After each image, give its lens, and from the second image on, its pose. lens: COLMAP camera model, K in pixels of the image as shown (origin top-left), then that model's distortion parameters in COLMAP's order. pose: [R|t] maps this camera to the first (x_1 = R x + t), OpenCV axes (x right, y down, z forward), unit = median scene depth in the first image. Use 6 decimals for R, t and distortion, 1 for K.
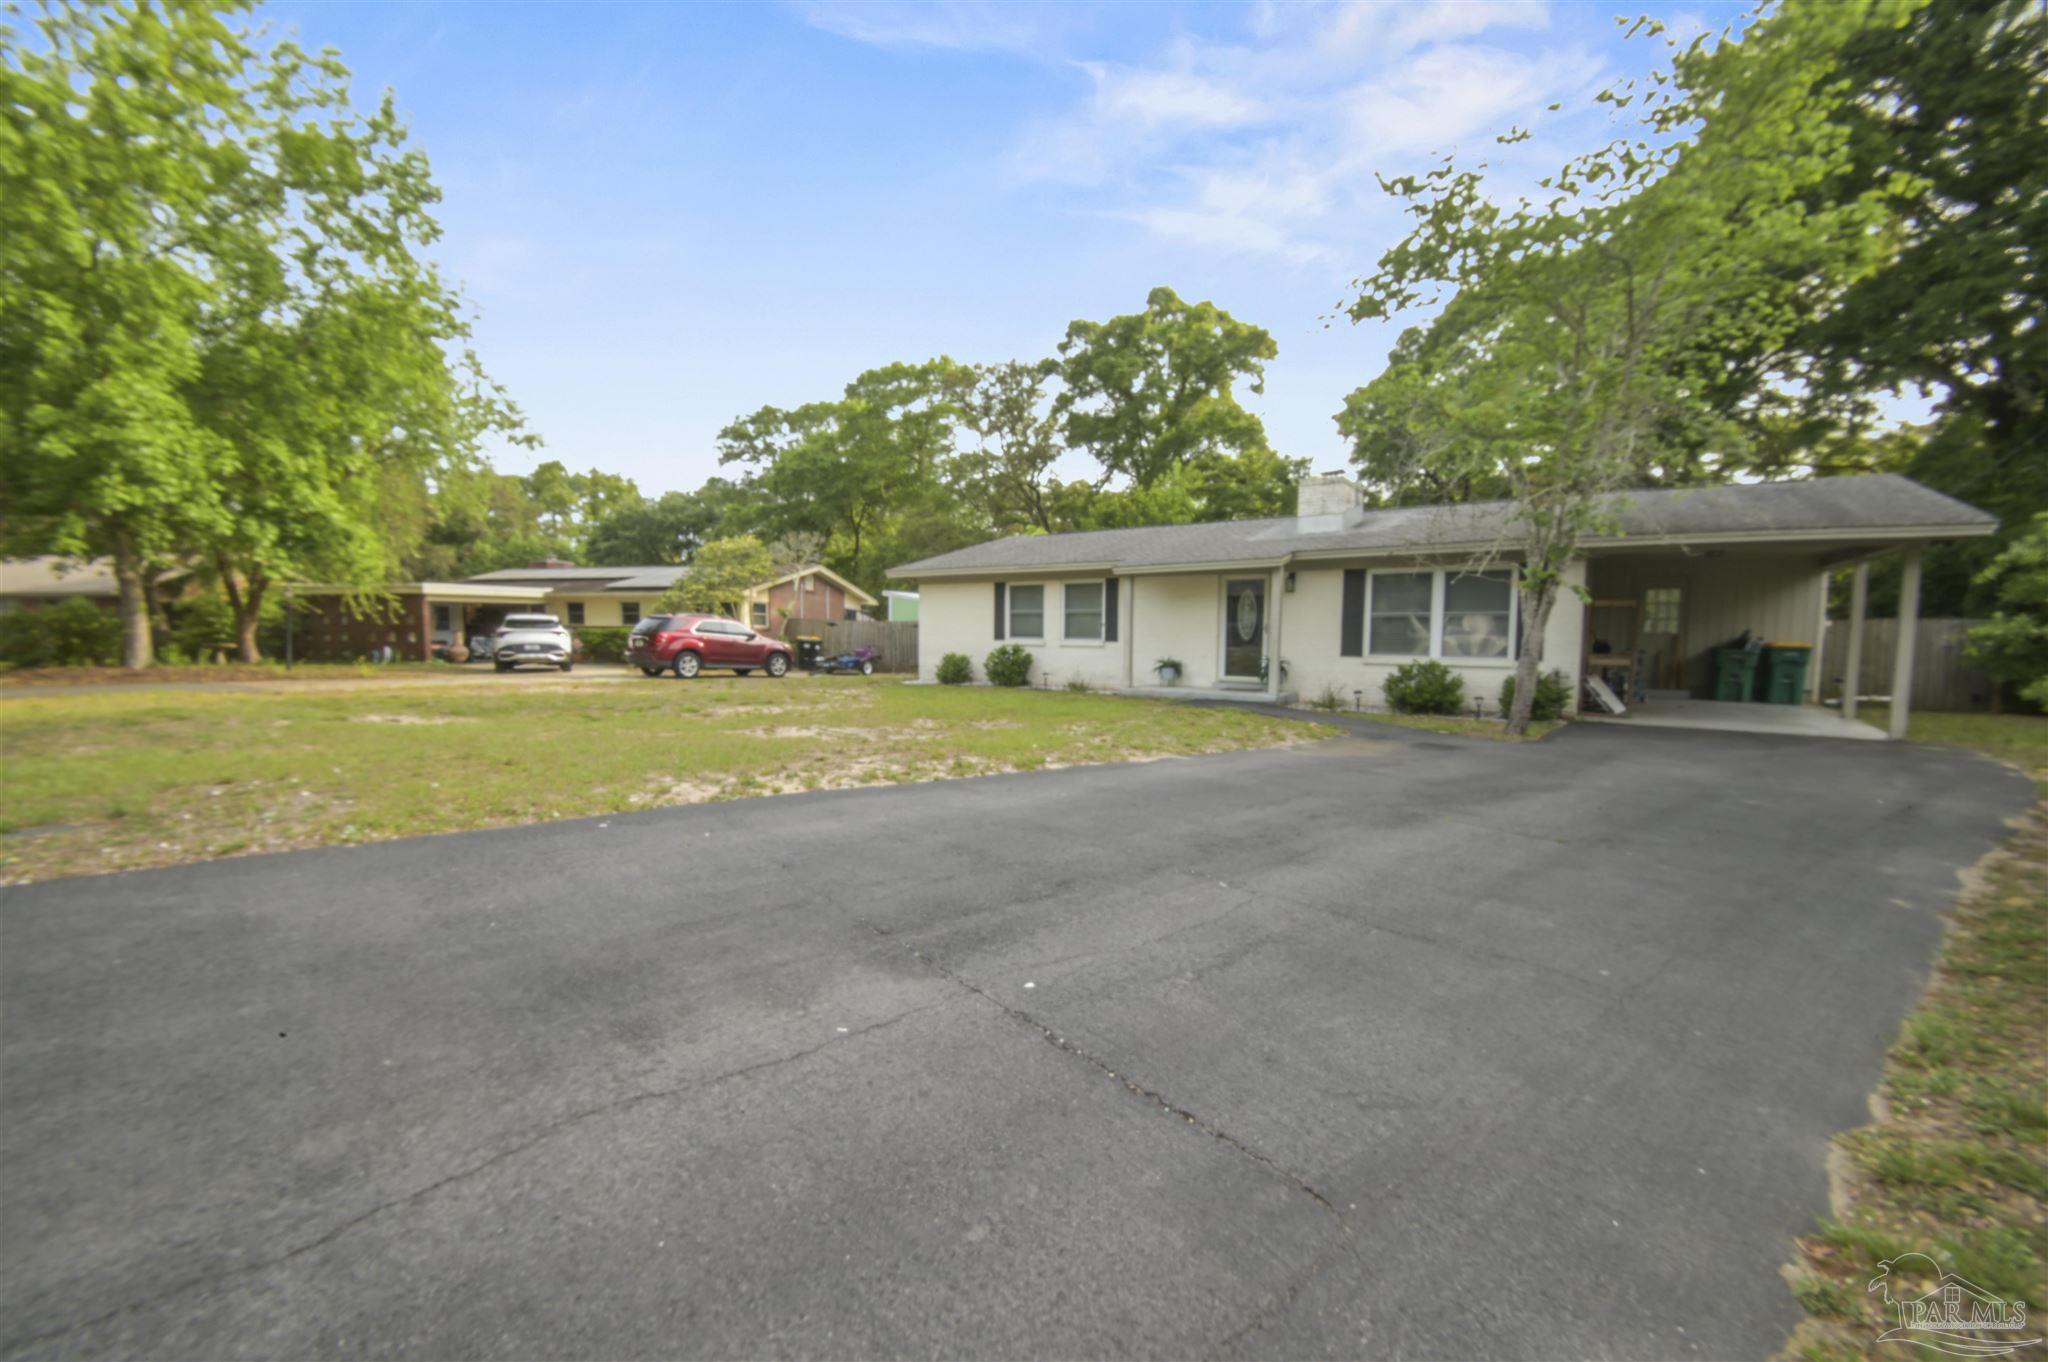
lens RADIAL K [[812.5, 0, 1017.6], [0, 812.5, 690.2], [0, 0, 1]] dist [0.001540, -0.010156]
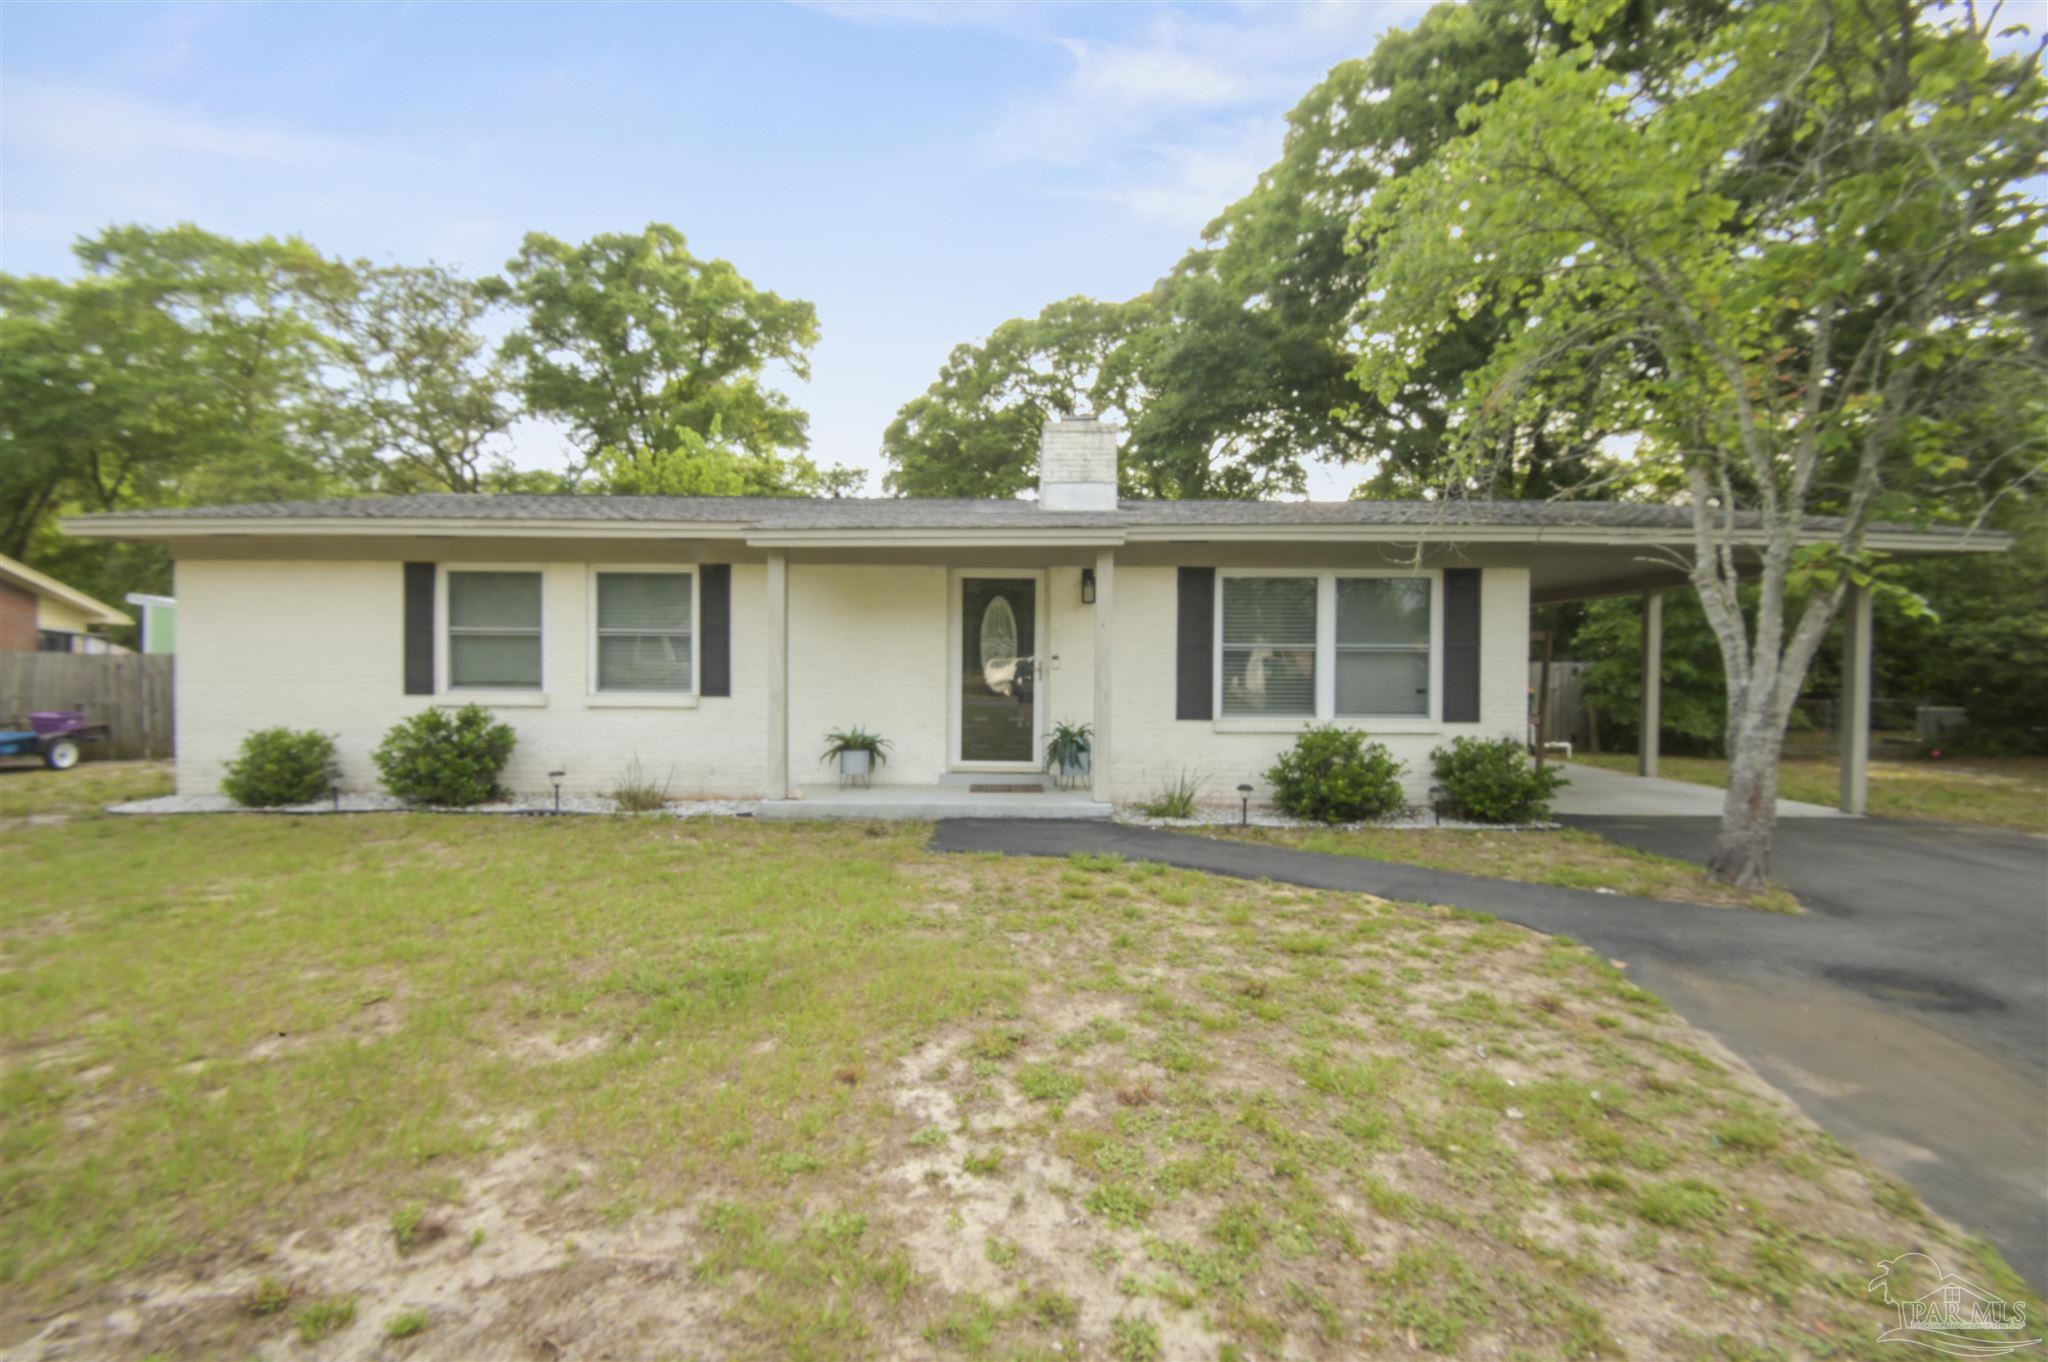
lens RADIAL K [[812.5, 0, 1017.6], [0, 812.5, 690.2], [0, 0, 1]] dist [0.001540, -0.010156]
pose [[0.810294, -0.012649, 0.585887, -0.017294], [0.041654, 0.998481, -0.036051, -0.035412], [-0.584541, 0.053617, 0.809590, 0.459361]]
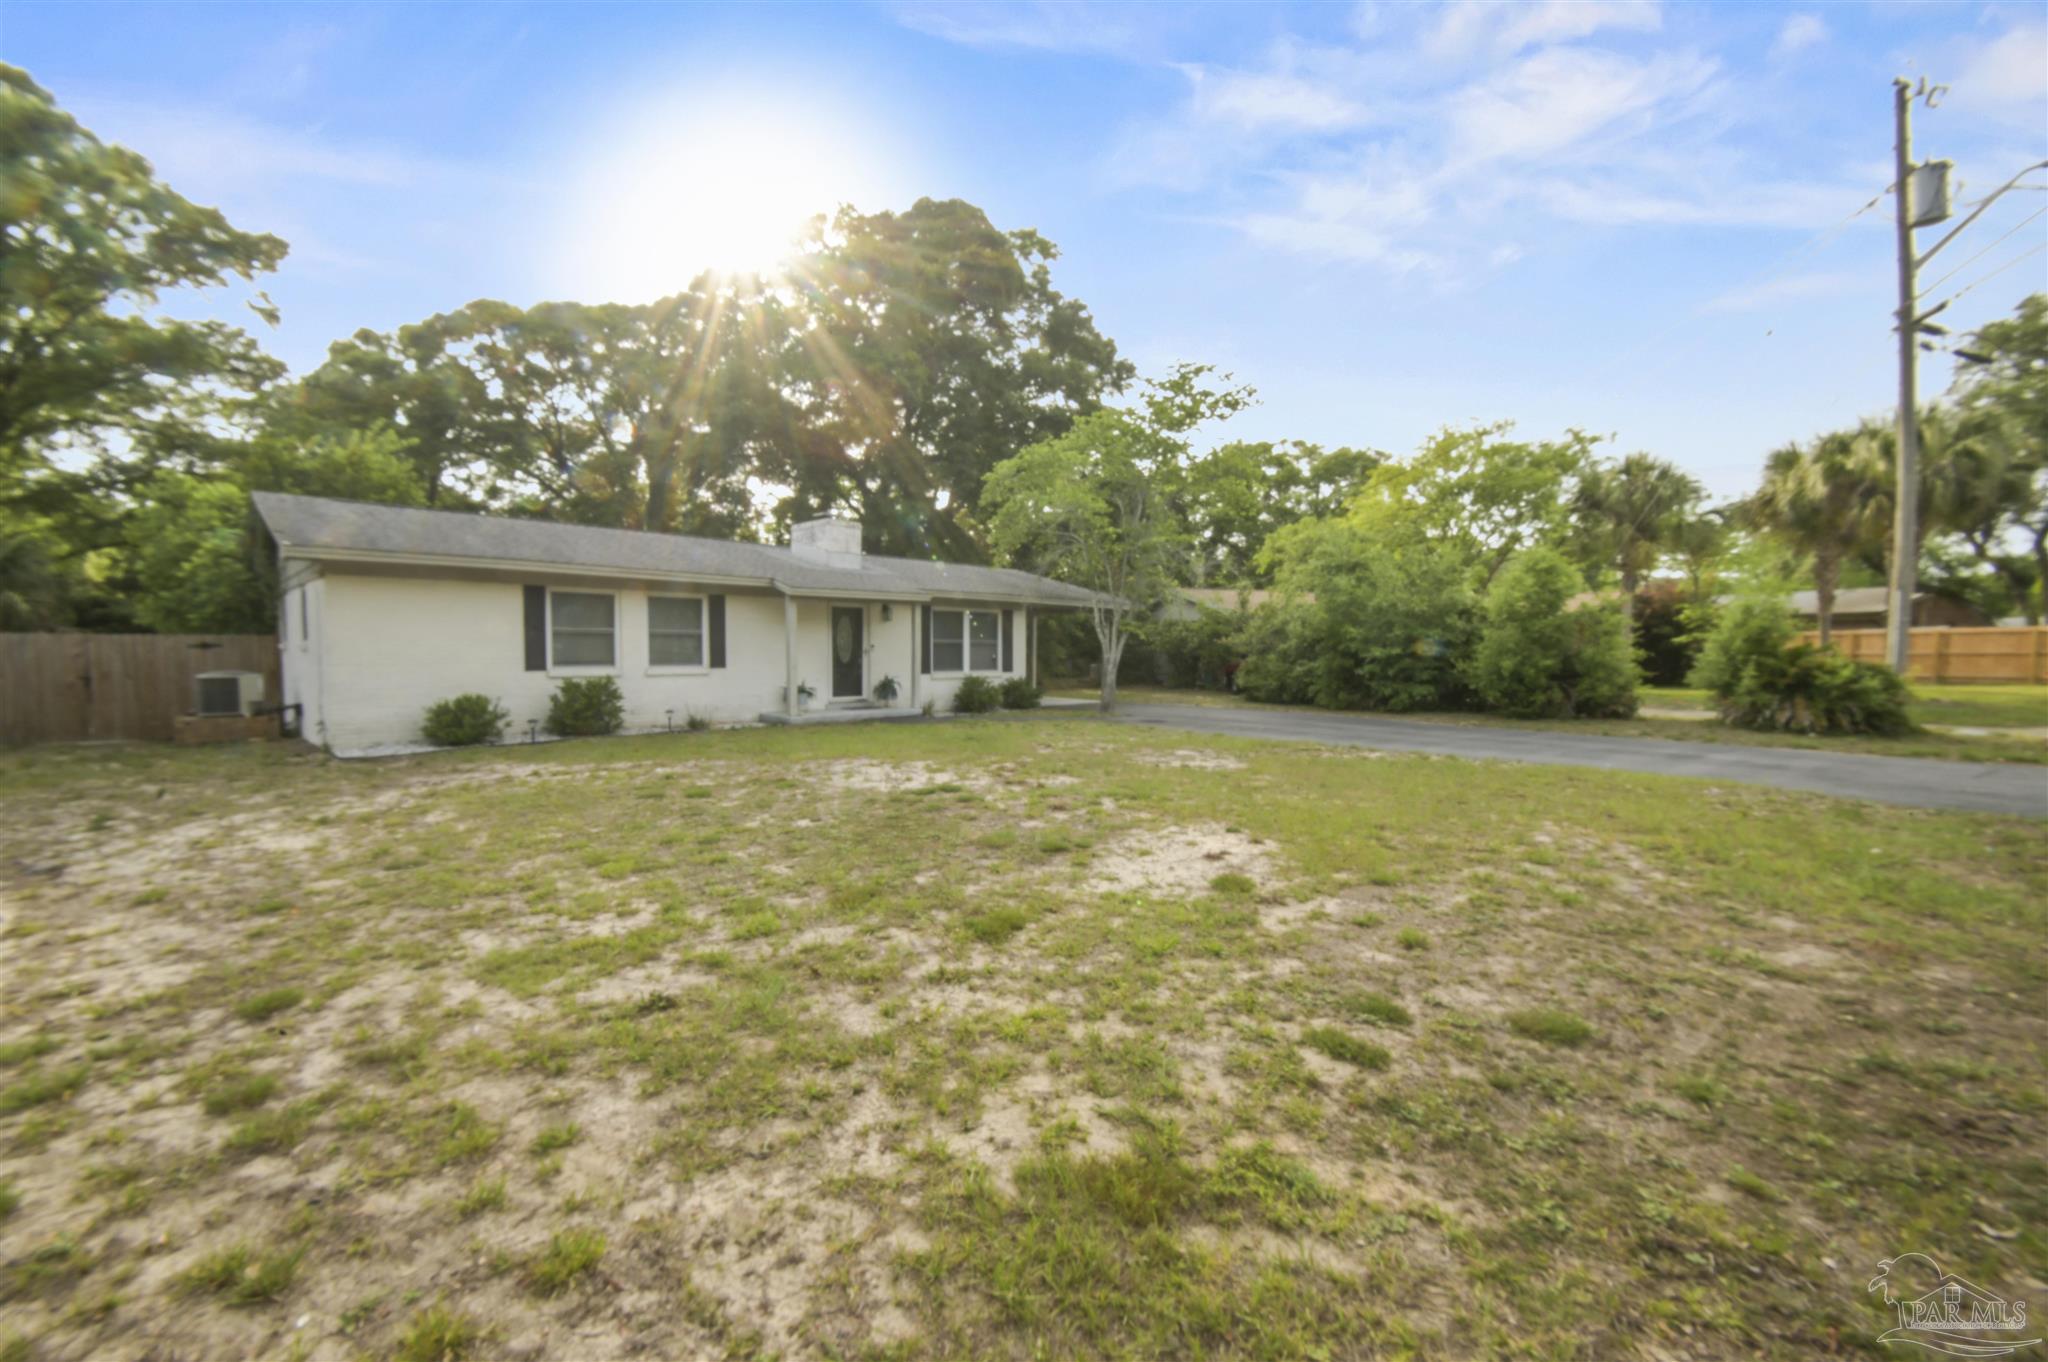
lens RADIAL K [[812.5, 0, 1017.6], [0, 812.5, 690.2], [0, 0, 1]] dist [0.001540, -0.010156]
pose [[0.157967, -0.053262, 0.986007, -0.626254], [0.071734, 0.996525, 0.042338, -0.044710], [-0.984835, 0.064042, 0.161239, 0.490430]]
